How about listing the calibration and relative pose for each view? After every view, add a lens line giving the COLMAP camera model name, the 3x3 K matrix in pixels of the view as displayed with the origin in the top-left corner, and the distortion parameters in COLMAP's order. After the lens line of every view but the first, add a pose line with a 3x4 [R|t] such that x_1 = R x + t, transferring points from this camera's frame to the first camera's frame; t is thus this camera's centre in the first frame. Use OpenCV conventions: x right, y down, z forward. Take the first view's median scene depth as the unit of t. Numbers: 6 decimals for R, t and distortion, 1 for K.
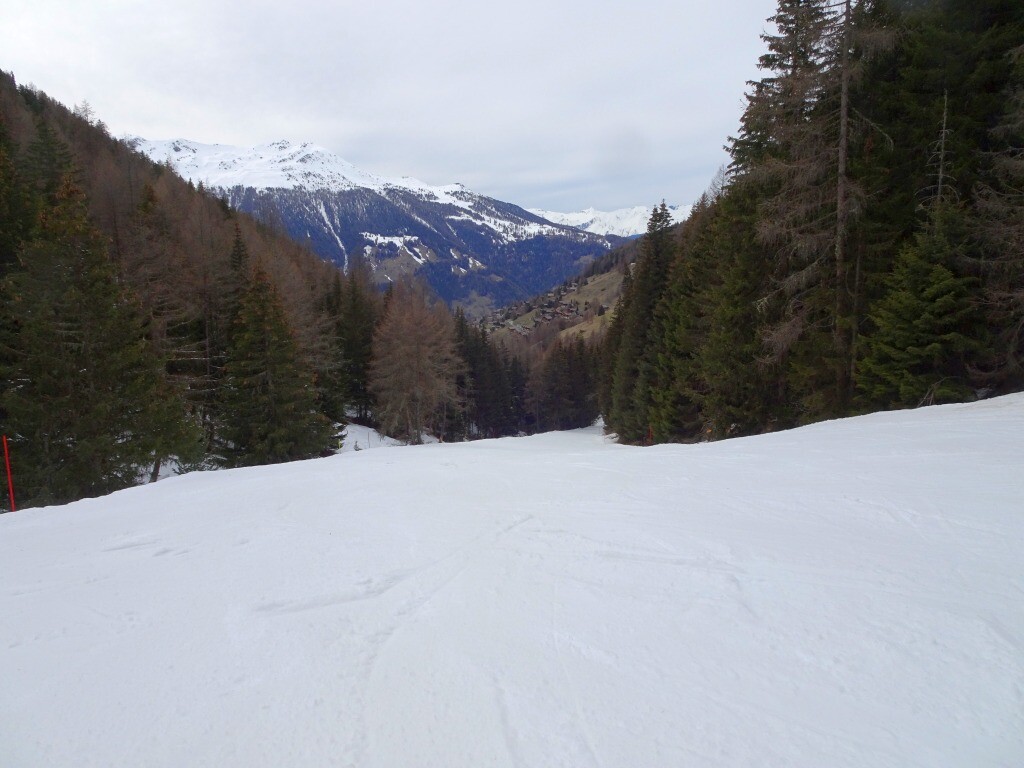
lens RADIAL K [[717.2, 0, 511.5], [0, 717.2, 383.4], [0, 0, 1]] dist [0.003956, 0.000189]
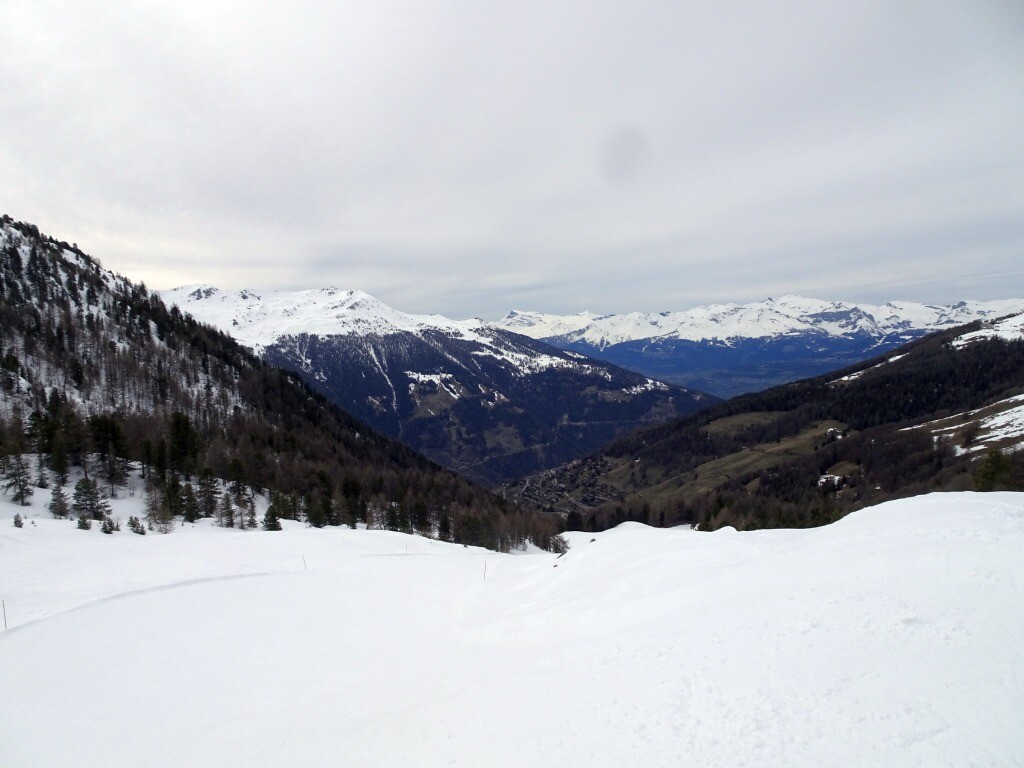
lens RADIAL K [[717.2, 0, 512.8], [0, 717.2, 384.6], [0, 0, 1]] dist [0.003956, 0.000189]
pose [[0.999953, -0.005149, 0.008170, -0.036044], [0.006141, 0.991950, -0.126479, -0.032537], [-0.007453, 0.126524, 0.991936, -0.185475]]
